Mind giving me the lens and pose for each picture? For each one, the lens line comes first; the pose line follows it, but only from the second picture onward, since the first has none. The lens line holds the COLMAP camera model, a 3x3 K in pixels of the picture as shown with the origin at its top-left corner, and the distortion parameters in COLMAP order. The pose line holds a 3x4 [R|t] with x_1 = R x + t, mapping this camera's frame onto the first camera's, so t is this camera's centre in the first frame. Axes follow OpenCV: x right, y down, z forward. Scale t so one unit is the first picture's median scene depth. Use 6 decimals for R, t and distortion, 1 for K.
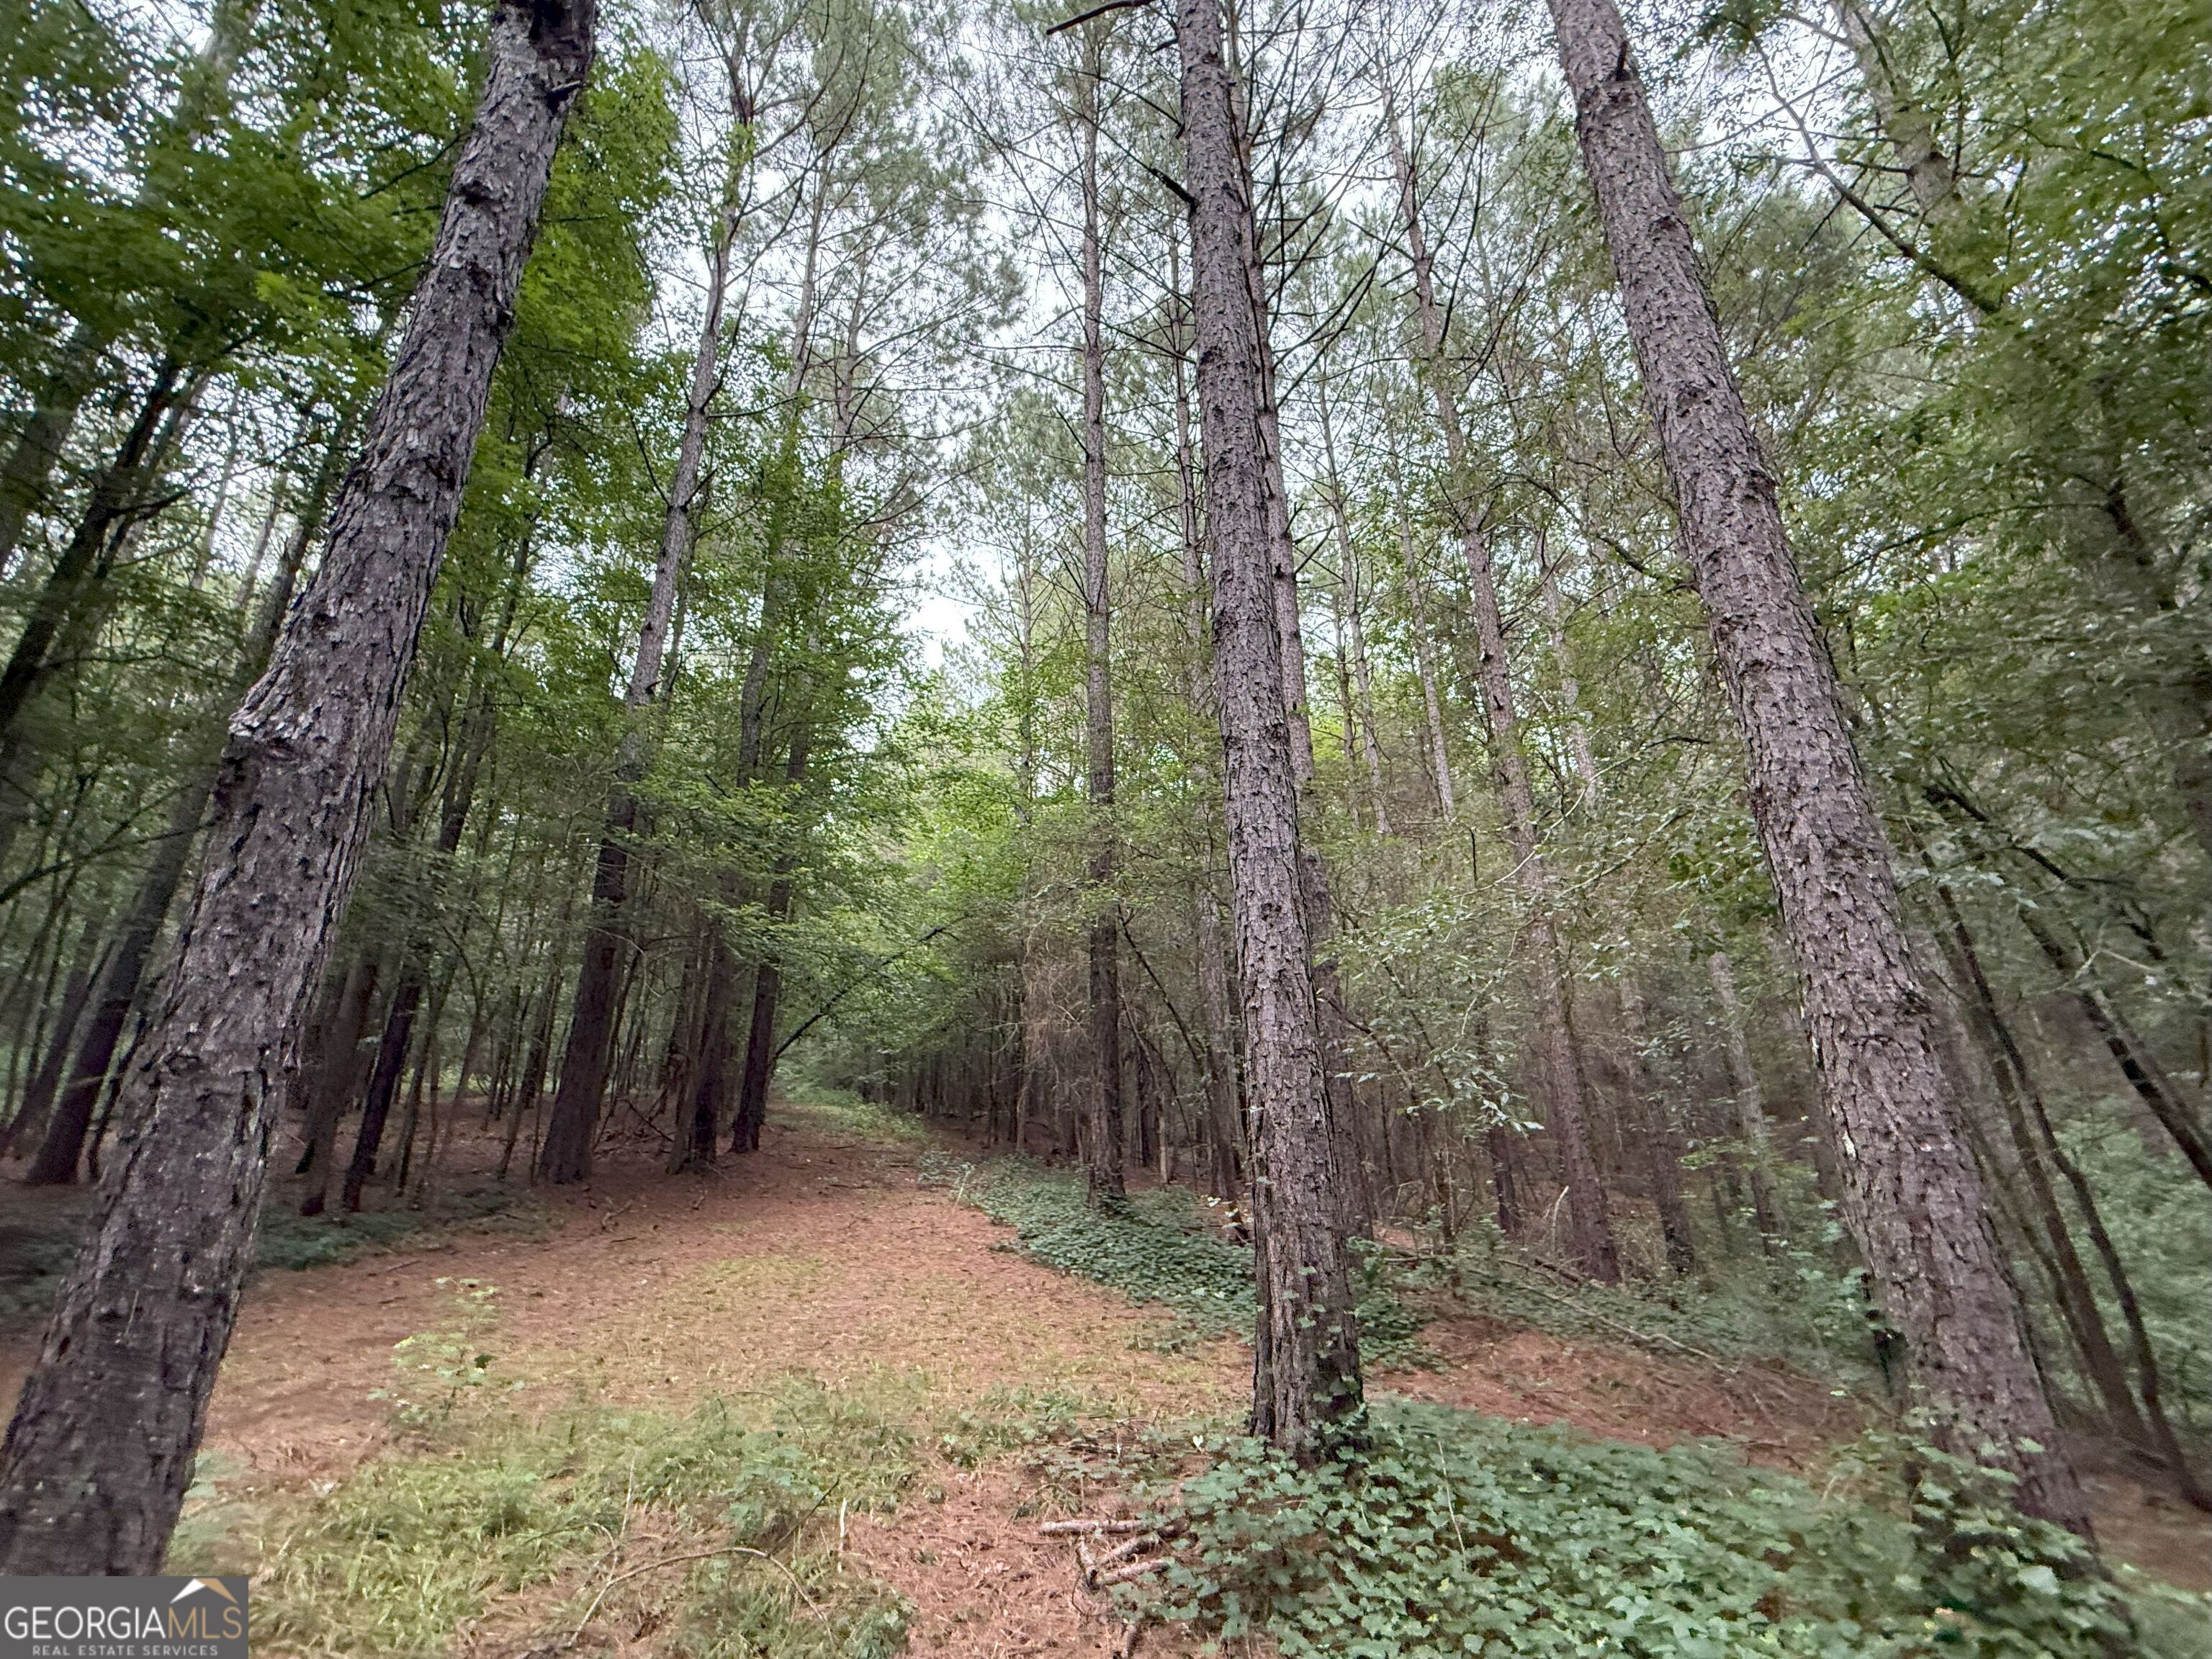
lens RADIAL K [[892.2, 0, 1106.0], [0, 892.2, 829.5], [0, 0, 1]] dist [-0.000904, 0.000412]
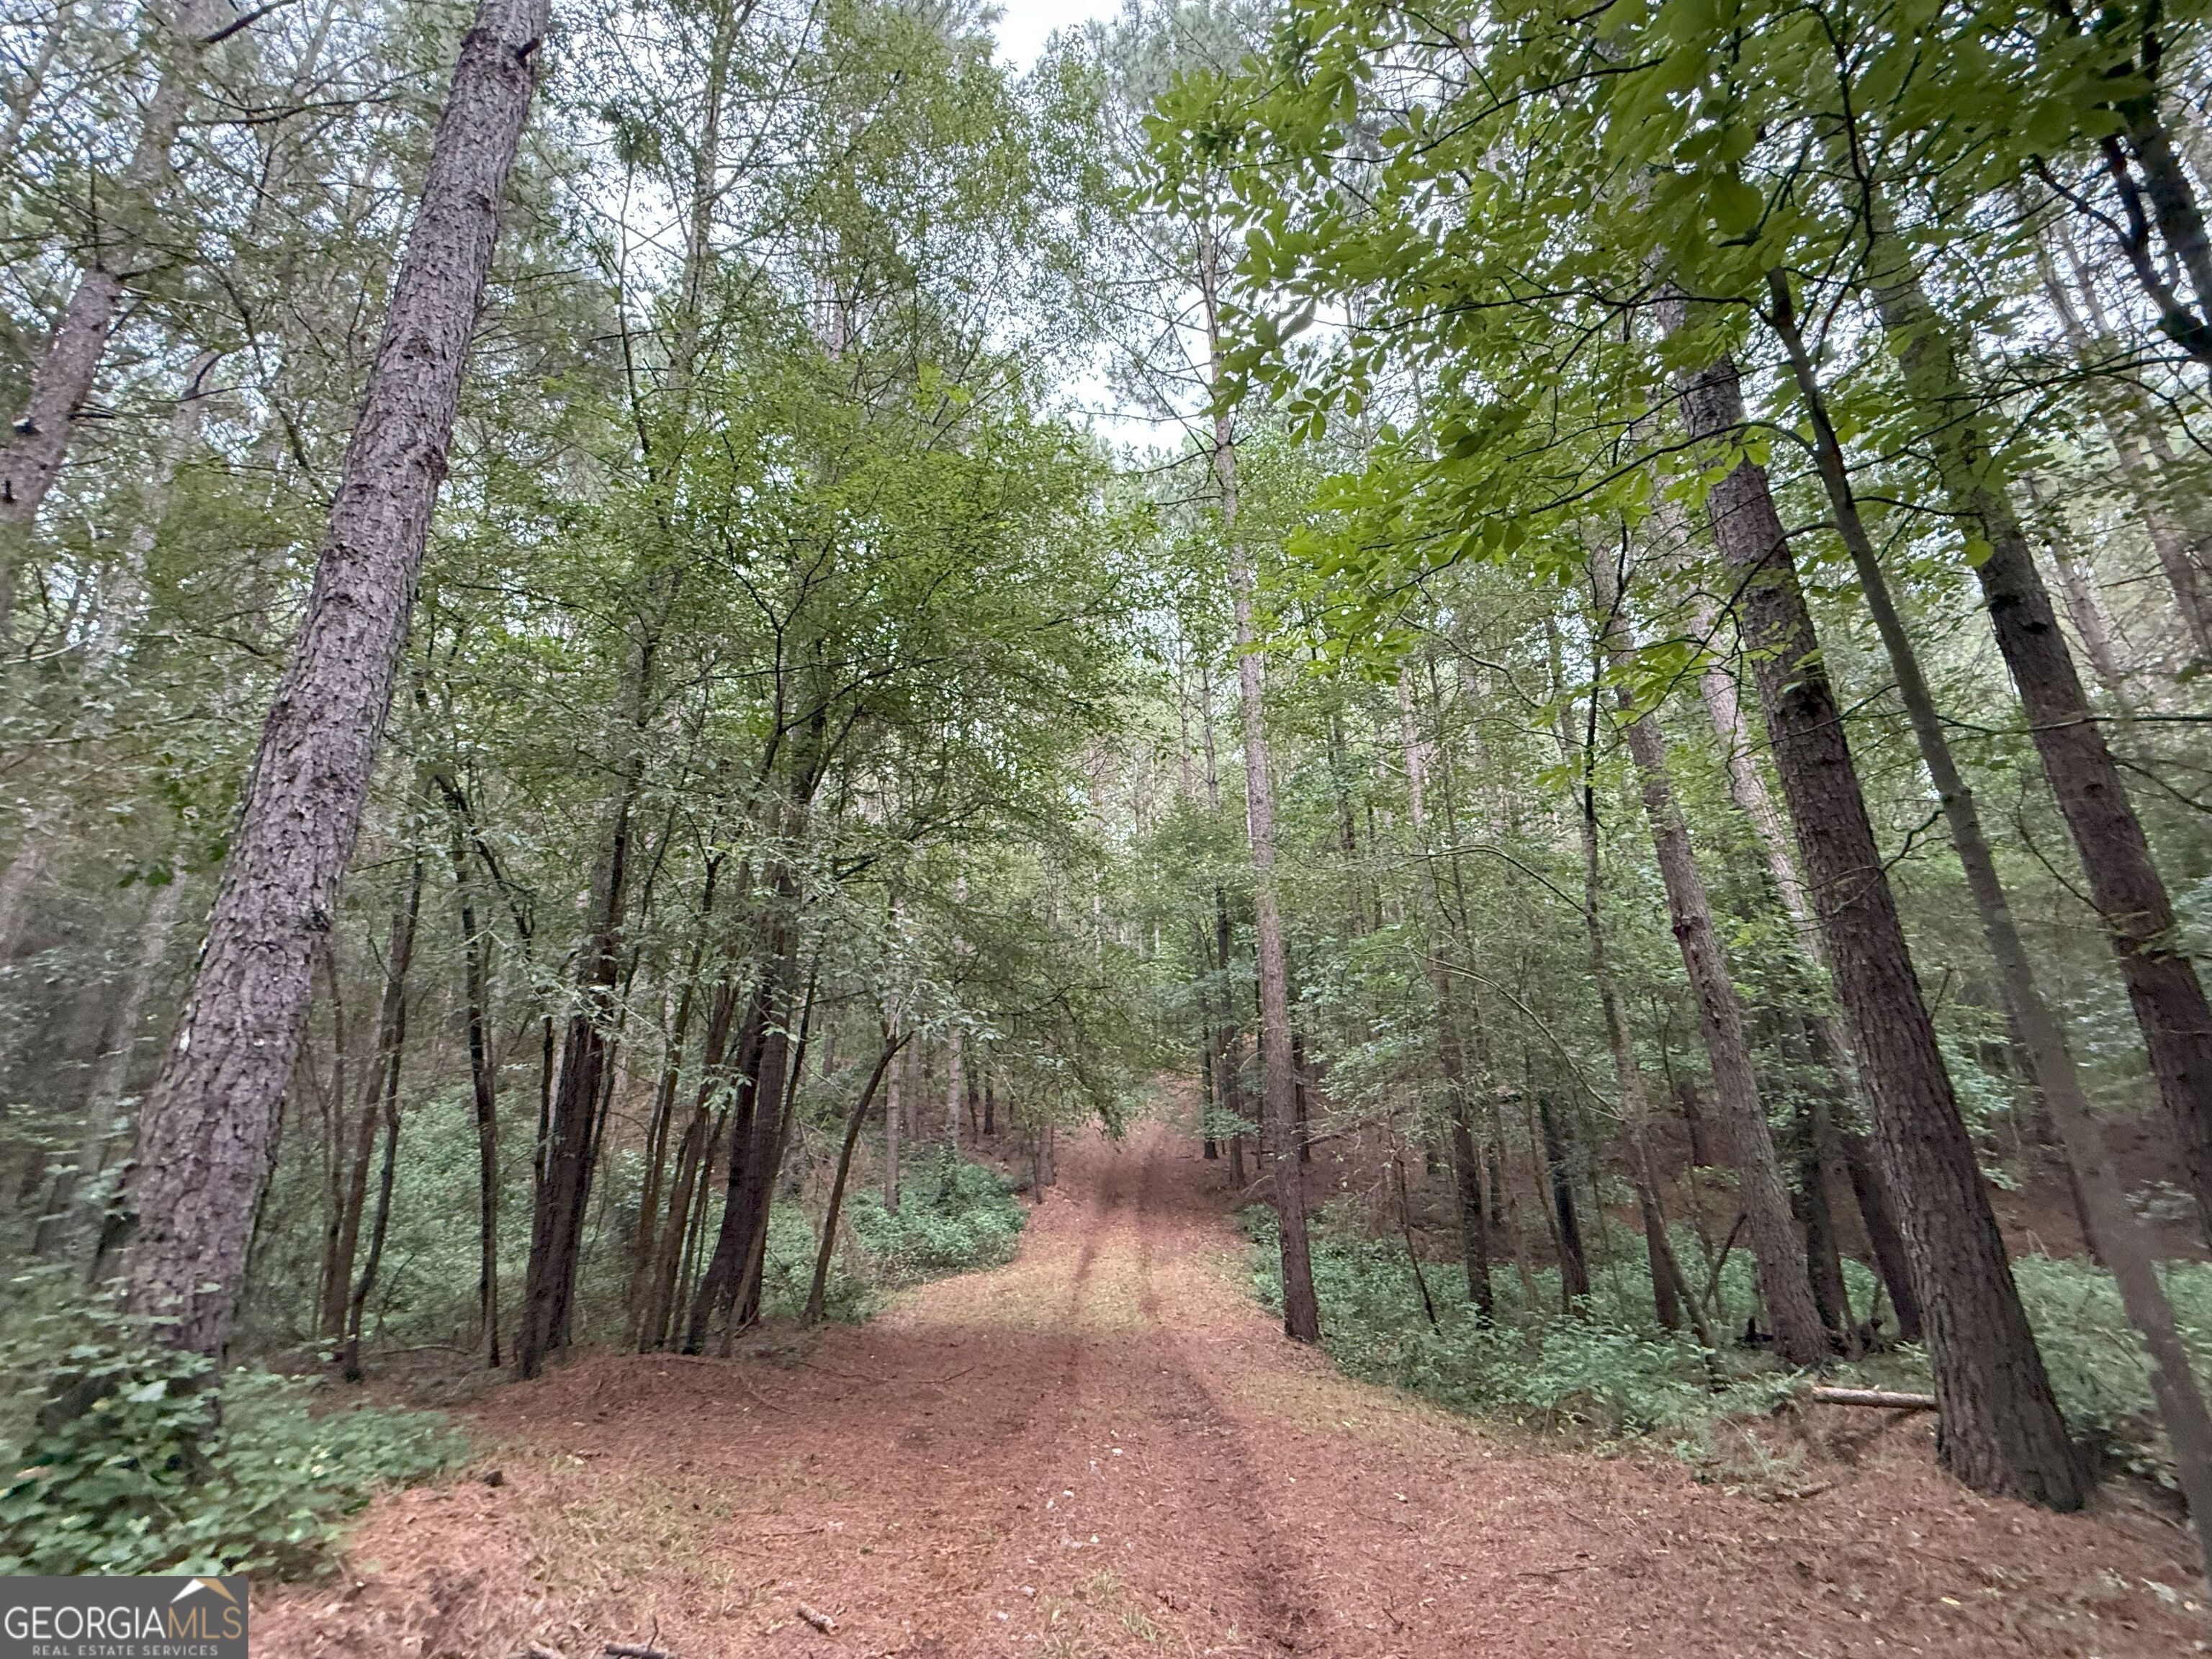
lens RADIAL K [[892.2, 0, 1106.0], [0, 892.2, 829.5], [0, 0, 1]] dist [-0.000904, 0.000412]
pose [[0.151014, 0.302033, 0.941260, -0.038592], [-0.302772, 0.920550, -0.246812, 0.050693], [-0.941023, -0.247715, 0.230463, -0.143391]]
